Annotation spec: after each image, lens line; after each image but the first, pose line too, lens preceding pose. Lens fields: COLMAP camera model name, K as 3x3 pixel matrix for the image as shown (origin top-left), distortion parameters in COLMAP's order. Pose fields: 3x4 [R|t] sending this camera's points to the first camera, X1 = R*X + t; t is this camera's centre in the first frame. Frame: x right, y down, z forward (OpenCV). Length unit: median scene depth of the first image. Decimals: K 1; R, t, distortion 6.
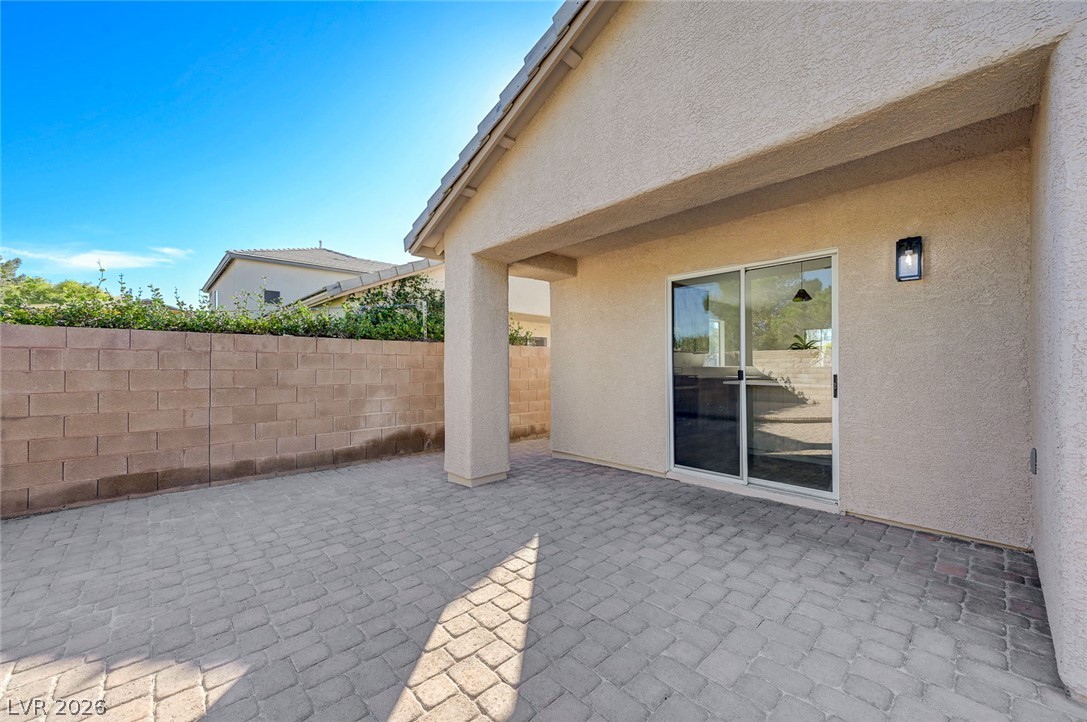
lens RADIAL K [[420.1, 0, 548.3], [0, 420.1, 370.5], [0, 0, 1]] dist [0.001466, 0.000306]
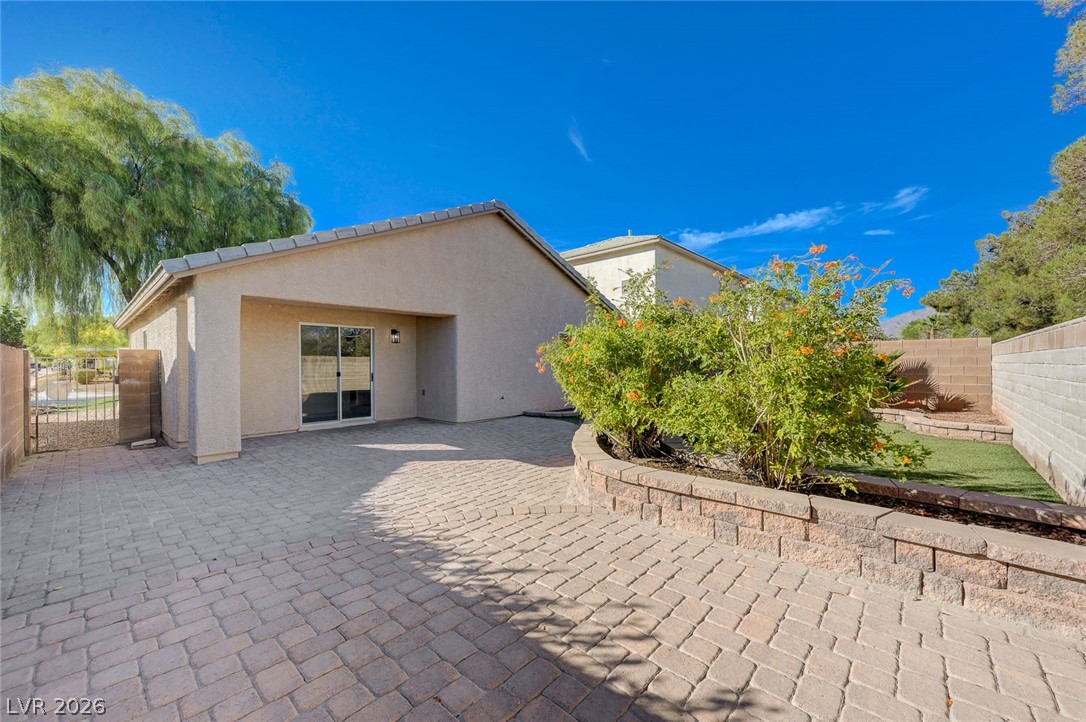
lens RADIAL K [[426.6, 0, 544.4], [0, 426.6, 364.9], [0, 0, 1]] dist [-0.002340, 0.000158]
pose [[-0.077897, 0.004281, 0.996952, -1.410119], [0.018895, 0.999818, -0.002817, -0.009343], [-0.996782, 0.018618, -0.077963, 0.060306]]
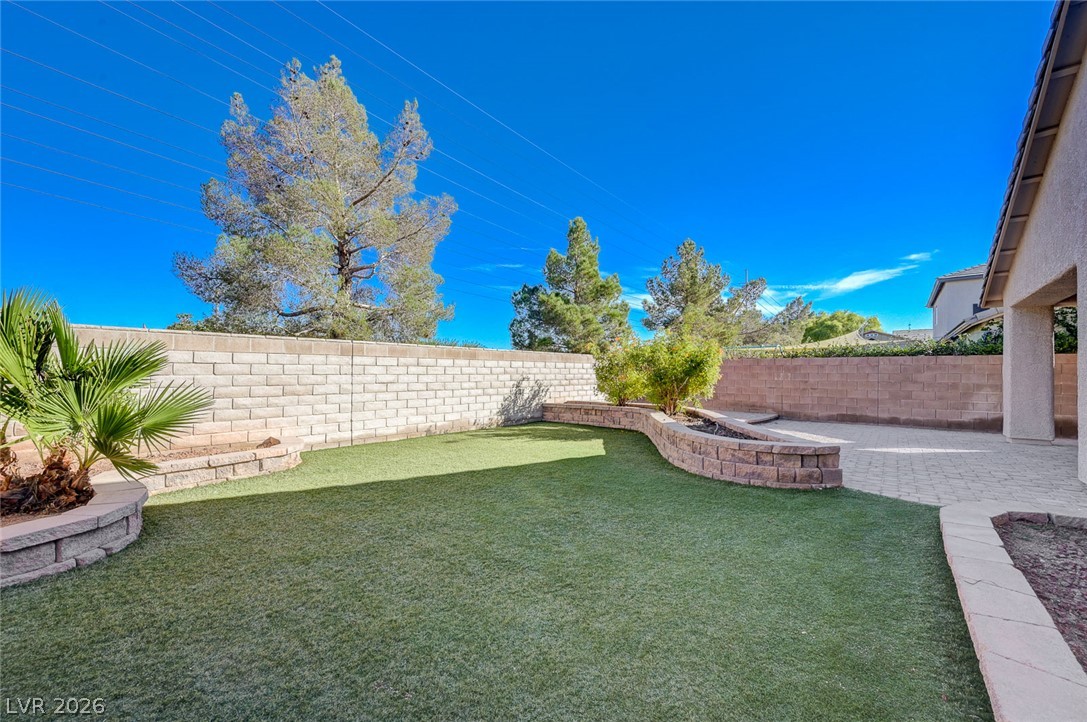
lens RADIAL K [[427.0, 0, 544.9], [0, 427.0, 364.9], [0, 0, 1]] dist [-0.002340, 0.000158]
pose [[0.122446, -0.015017, -0.992362, 1.063981], [-0.013360, 0.999770, -0.016777, 0.013143], [0.992385, 0.015312, 0.122217, -0.896894]]
